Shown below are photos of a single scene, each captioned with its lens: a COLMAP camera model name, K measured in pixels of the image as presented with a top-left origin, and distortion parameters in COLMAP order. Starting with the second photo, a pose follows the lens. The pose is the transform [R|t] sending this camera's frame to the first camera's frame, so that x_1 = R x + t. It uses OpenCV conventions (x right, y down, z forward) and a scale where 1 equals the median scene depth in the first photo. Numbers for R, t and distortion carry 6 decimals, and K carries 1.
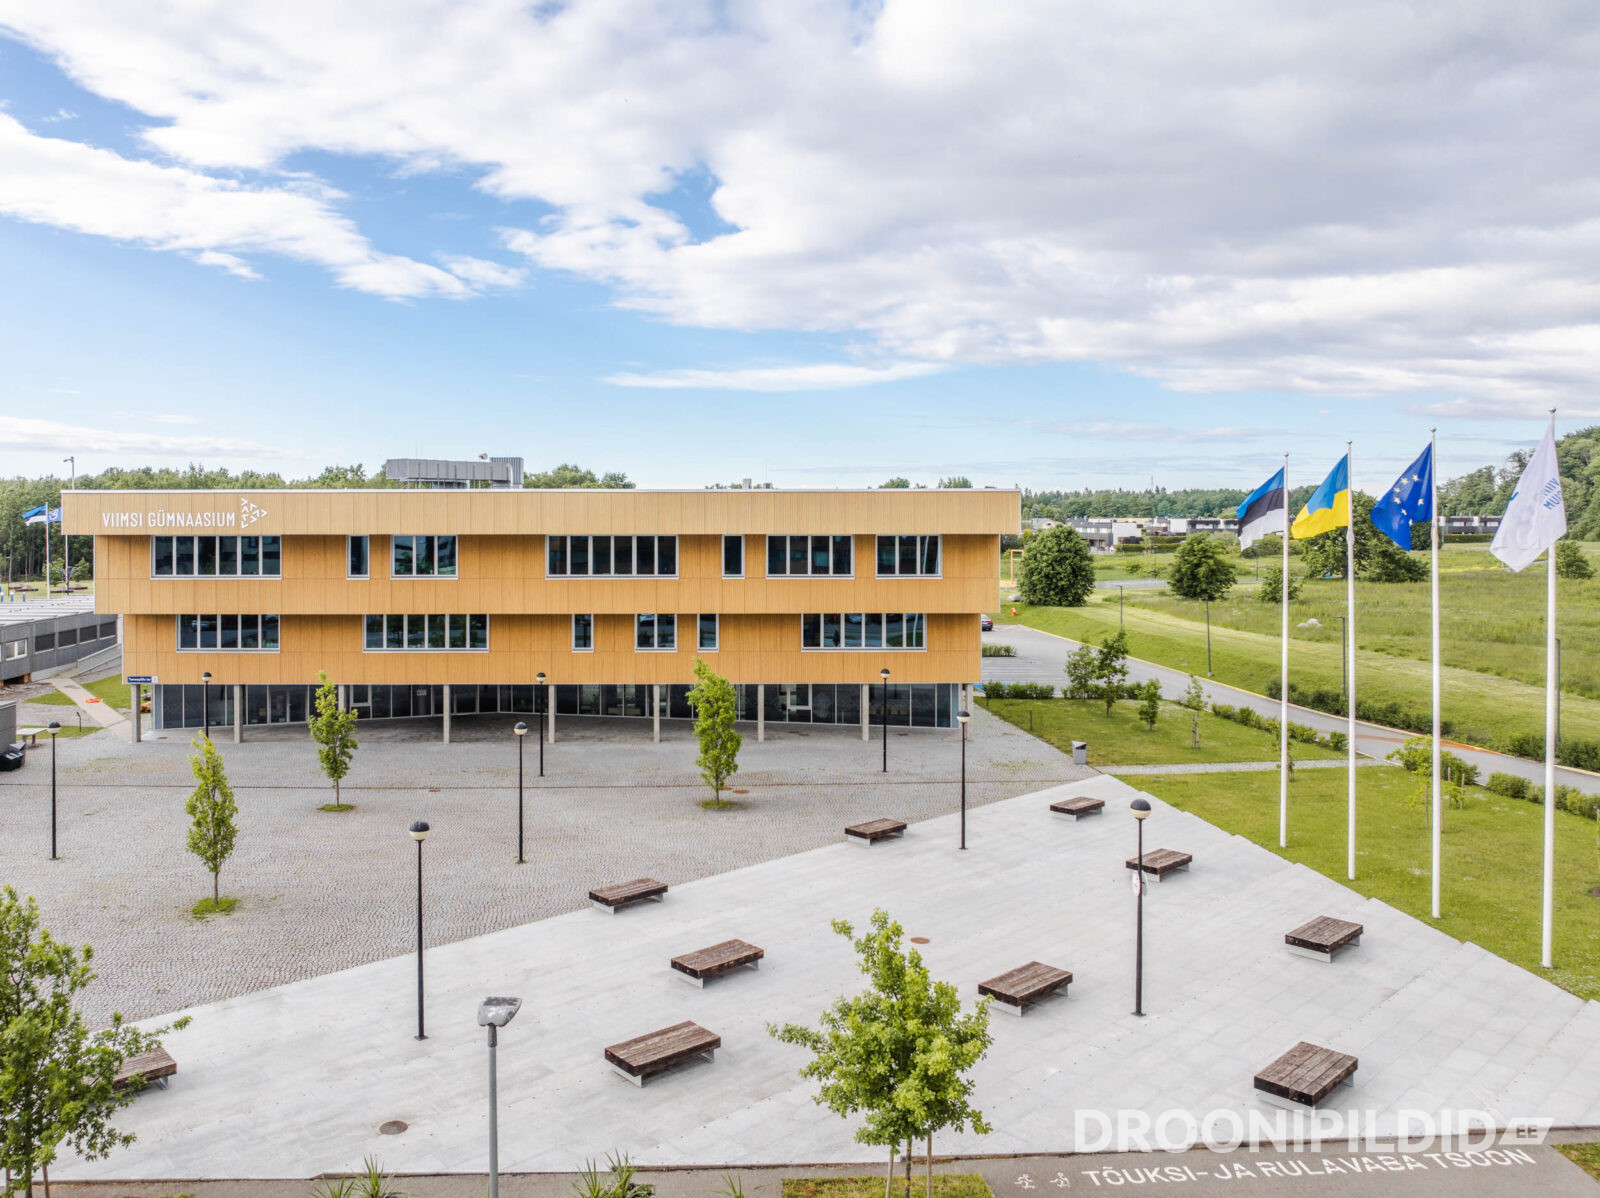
lens RADIAL K [[1152.1, 0, 627.2], [0, 1152.1, 502.7], [0, 0, 1]] dist [-0.029512, -0.001493]
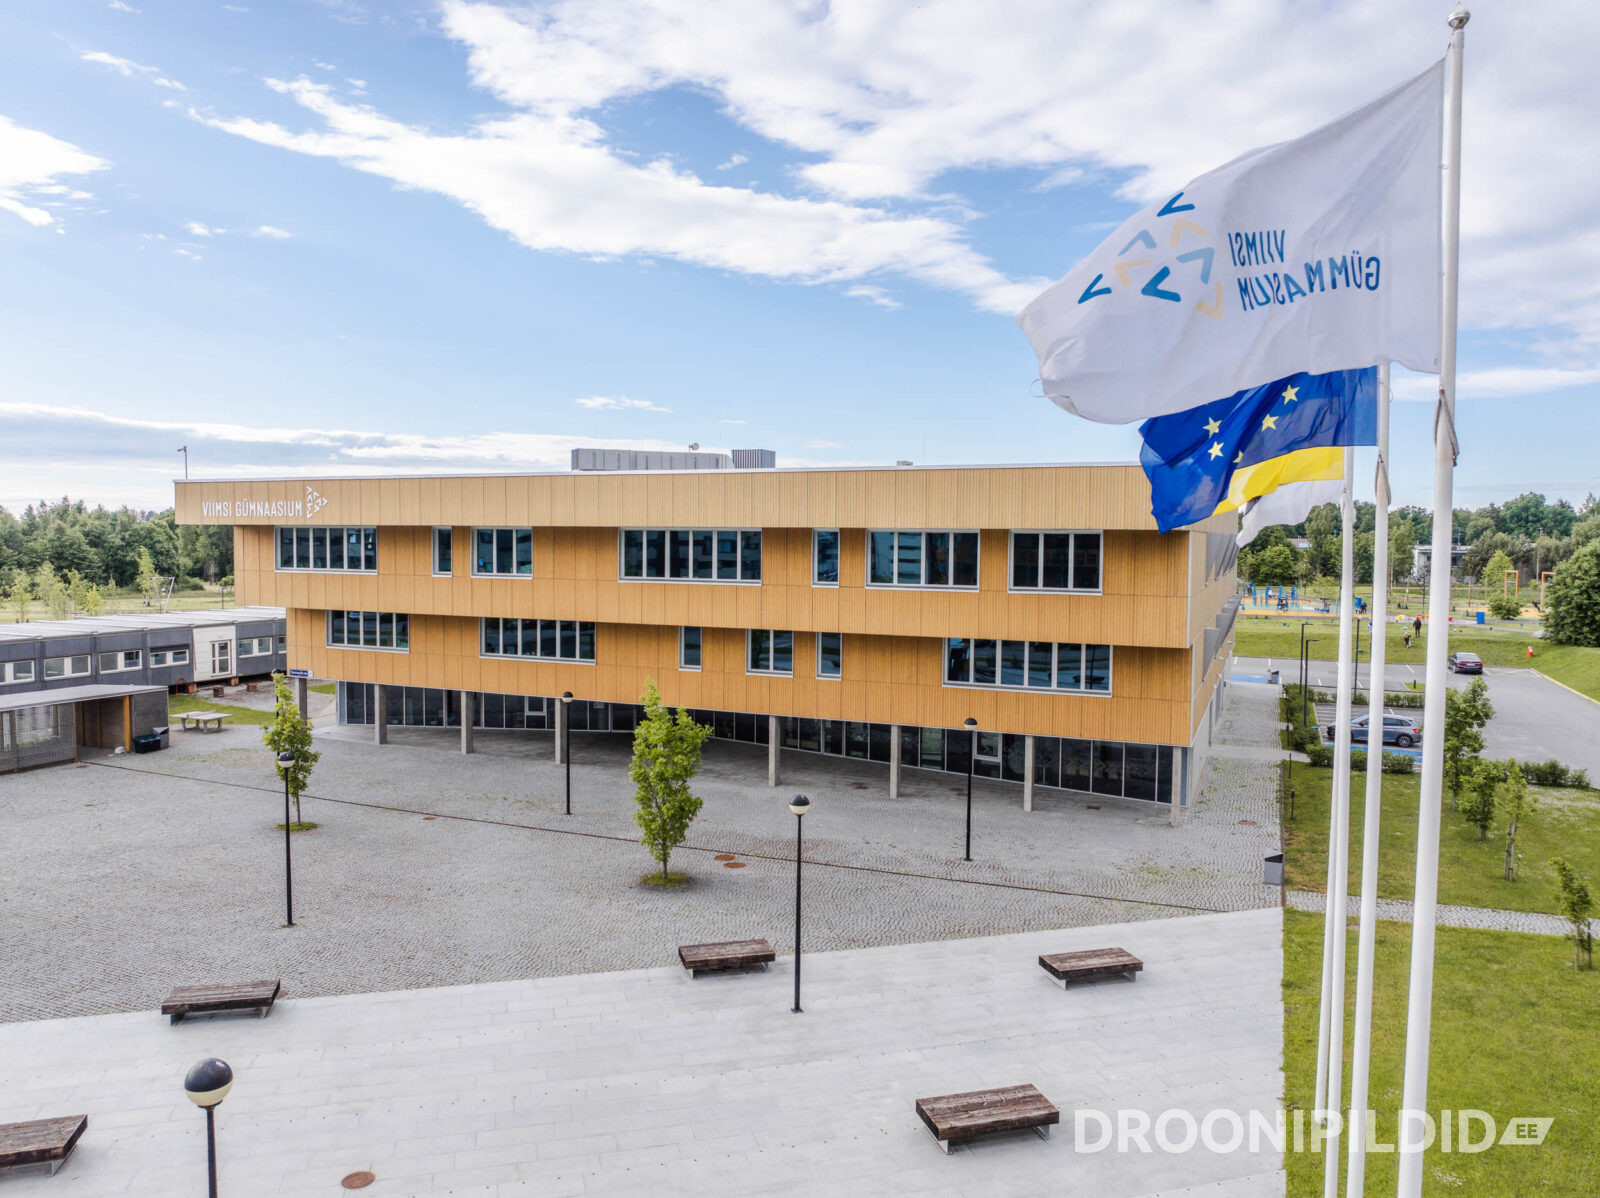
lens RADIAL K [[1152.1, 0, 746.8], [0, 1152.1, 568.7], [0, 0, 1]] dist [-0.029512, -0.001493]
pose [[0.911811, 0.021191, -0.410062, 0.353607], [-0.002455, 0.998931, 0.046163, 0.018087], [0.410602, -0.041085, 0.910889, 0.271516]]
